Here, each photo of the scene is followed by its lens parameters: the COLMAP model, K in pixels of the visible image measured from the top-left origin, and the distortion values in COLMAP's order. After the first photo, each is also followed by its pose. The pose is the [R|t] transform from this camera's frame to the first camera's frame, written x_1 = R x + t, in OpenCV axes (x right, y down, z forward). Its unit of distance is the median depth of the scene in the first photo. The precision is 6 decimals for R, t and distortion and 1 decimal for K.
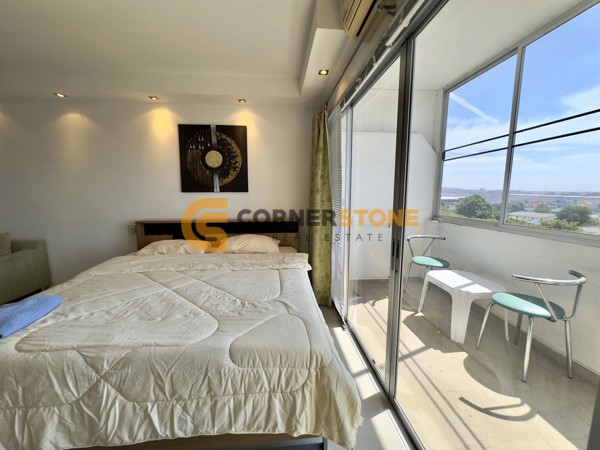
lens RADIAL K [[239.6, 0, 299.6], [0, 239.6, 224.4], [0, 0, 1]] dist [-0.000518, -0.000153]
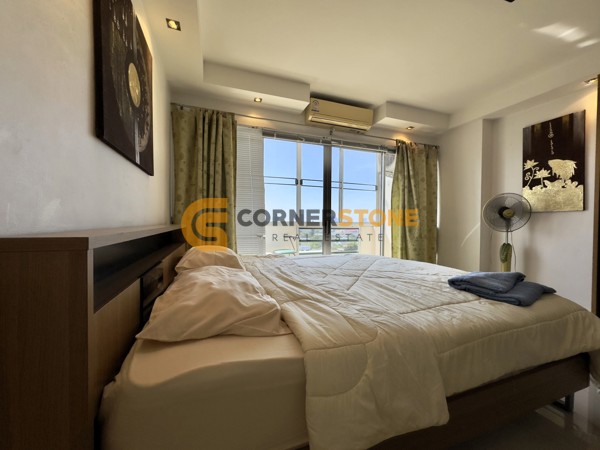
lens RADIAL K [[239.6, 0, 297.7], [0, 239.6, 225.5], [0, 0, 1]] dist [-0.000518, -0.000153]
pose [[-0.243711, -0.015212, 0.969729, -0.846893], [0.114144, 0.992478, 0.044255, -0.010442], [-0.963108, 0.121474, -0.240141, 0.848914]]
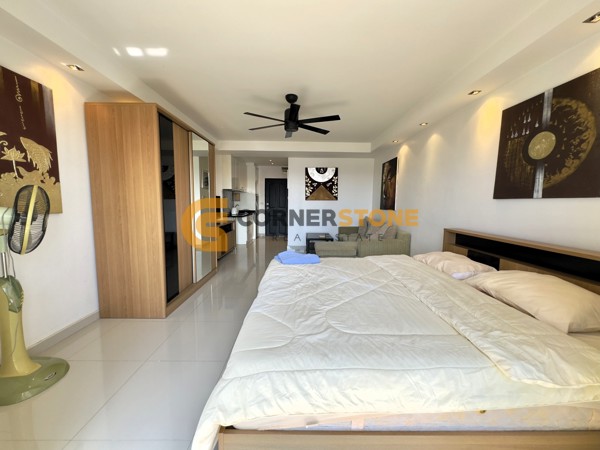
lens RADIAL K [[239.6, 0, 299.0], [0, 239.6, 224.1], [0, 0, 1]] dist [-0.000518, -0.000153]
pose [[-0.081852, 0.094625, -0.992142, 0.334079], [-0.136818, 0.984991, 0.105230, -0.049315], [0.987209, 0.144356, -0.067677, 0.444872]]
